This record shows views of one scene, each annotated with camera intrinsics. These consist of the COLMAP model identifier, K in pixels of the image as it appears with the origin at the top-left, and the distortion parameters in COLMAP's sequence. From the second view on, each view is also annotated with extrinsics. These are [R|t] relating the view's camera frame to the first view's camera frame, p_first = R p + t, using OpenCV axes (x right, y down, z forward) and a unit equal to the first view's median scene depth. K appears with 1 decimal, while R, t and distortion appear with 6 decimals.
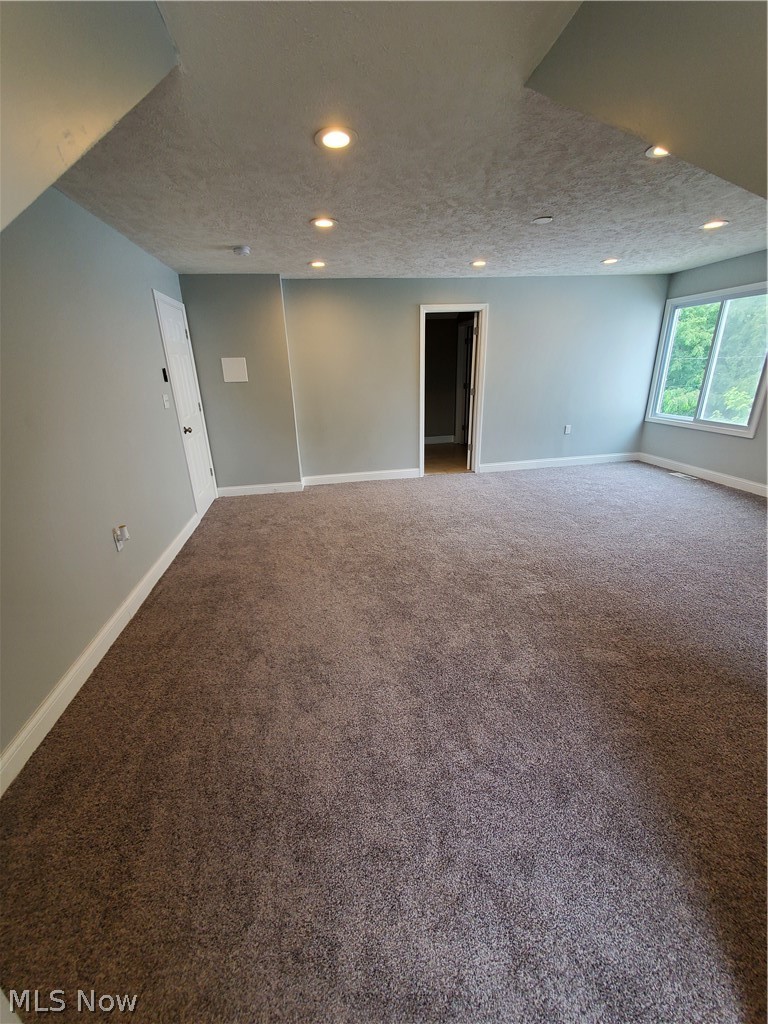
lens RADIAL K [[406.0, 0, 384.0], [0, 406.0, 512.0], [0, 0, 1]] dist [0.000039, 0.000015]
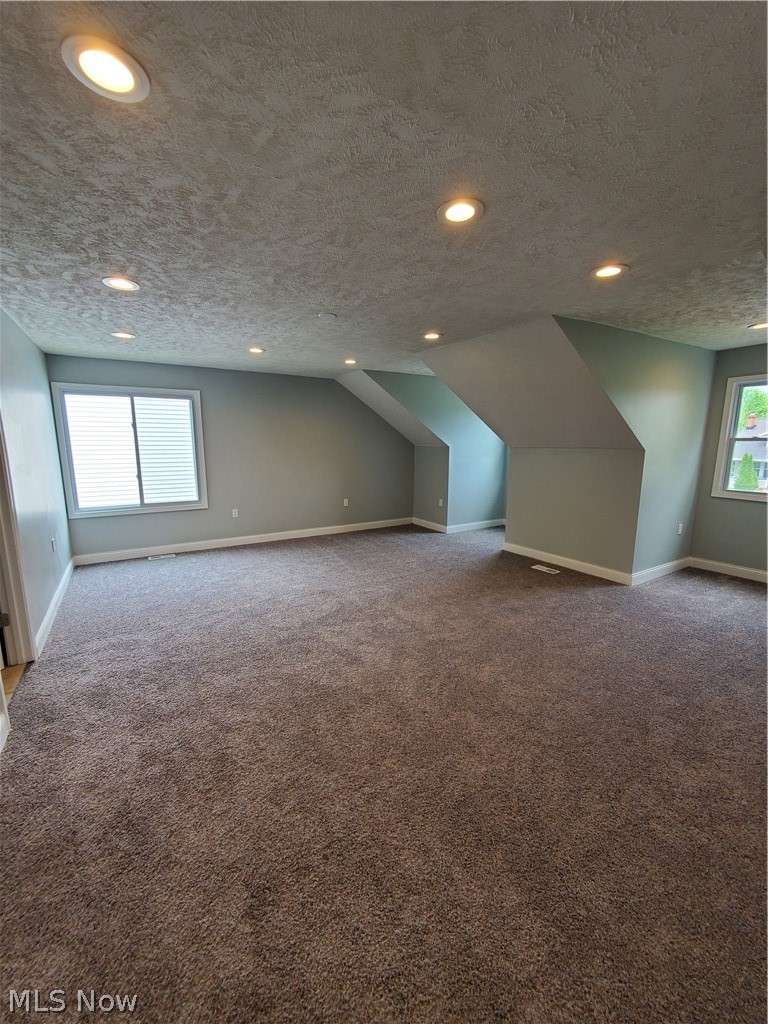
lens RADIAL K [[406.0, 0, 384.0], [0, 406.0, 512.0], [0, 0, 1]] dist [0.000039, 0.000015]
pose [[-0.384826, -0.129382, 0.913876, -0.393378], [0.323748, 0.908298, 0.264920, -0.276210], [-0.864347, 0.397813, -0.307649, 0.771806]]
